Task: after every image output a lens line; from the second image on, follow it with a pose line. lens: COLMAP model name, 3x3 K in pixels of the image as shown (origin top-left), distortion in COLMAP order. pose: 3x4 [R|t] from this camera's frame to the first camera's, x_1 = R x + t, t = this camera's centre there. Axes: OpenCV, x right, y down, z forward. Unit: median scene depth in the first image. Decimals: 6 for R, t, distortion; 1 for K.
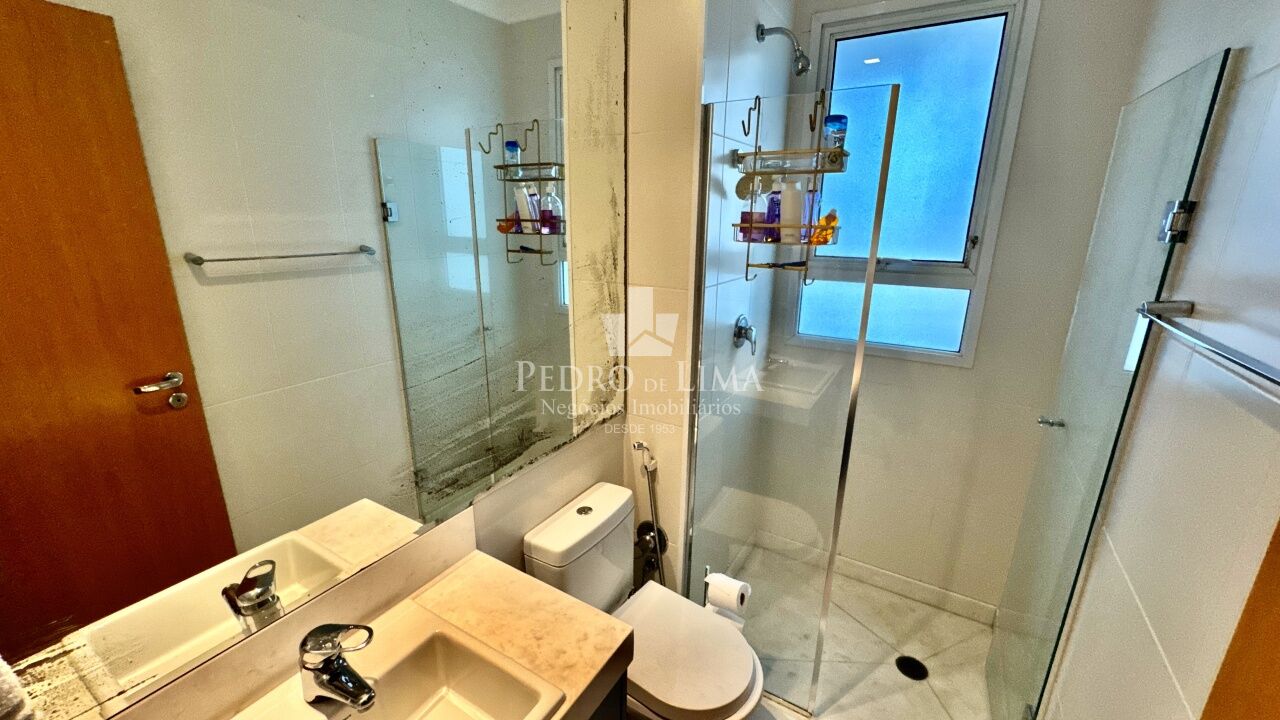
lens RADIAL K [[510.3, 0, 646.2], [0, 510.3, 360.5], [0, 0, 1]] dist [-0.003116, -0.000281]
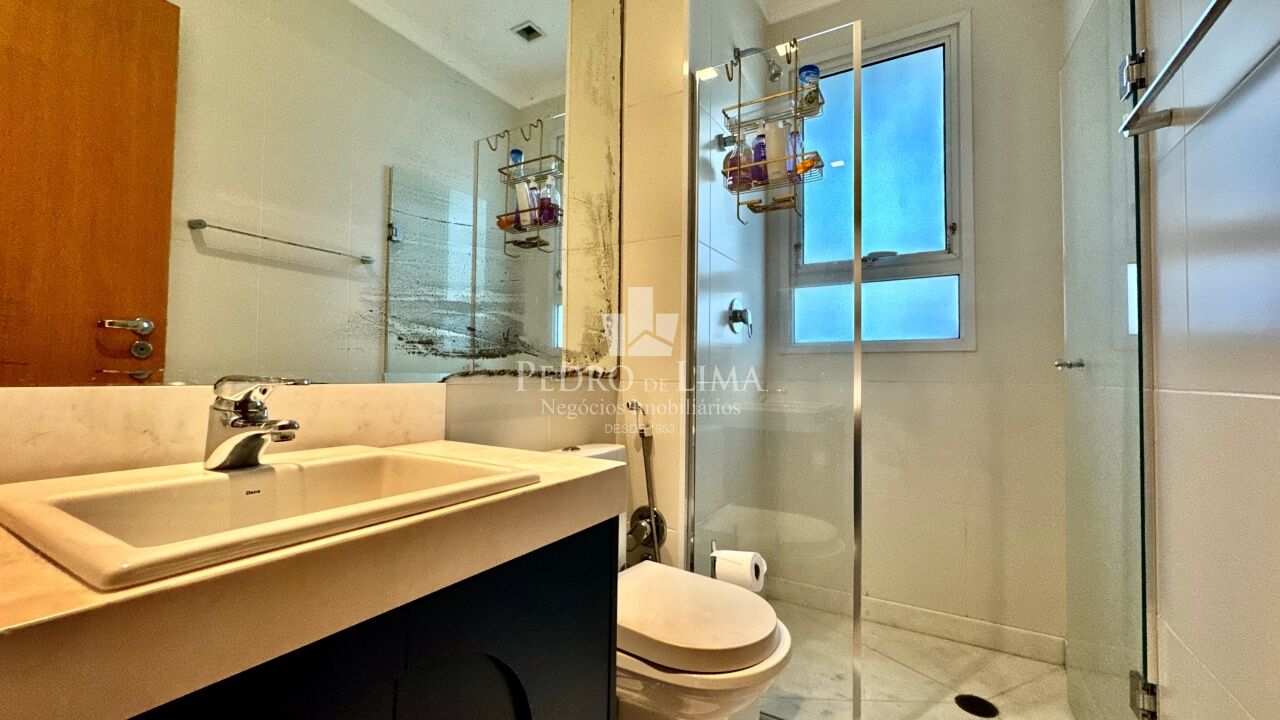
lens RADIAL K [[510.3, 0, 645.2], [0, 510.3, 358.0], [0, 0, 1]] dist [-0.003116, -0.000281]
pose [[0.999915, -0.002914, 0.012725, -0.003120], [0.006622, 0.953272, -0.302041, 0.336108], [-0.011250, 0.302100, 0.953210, 0.089823]]
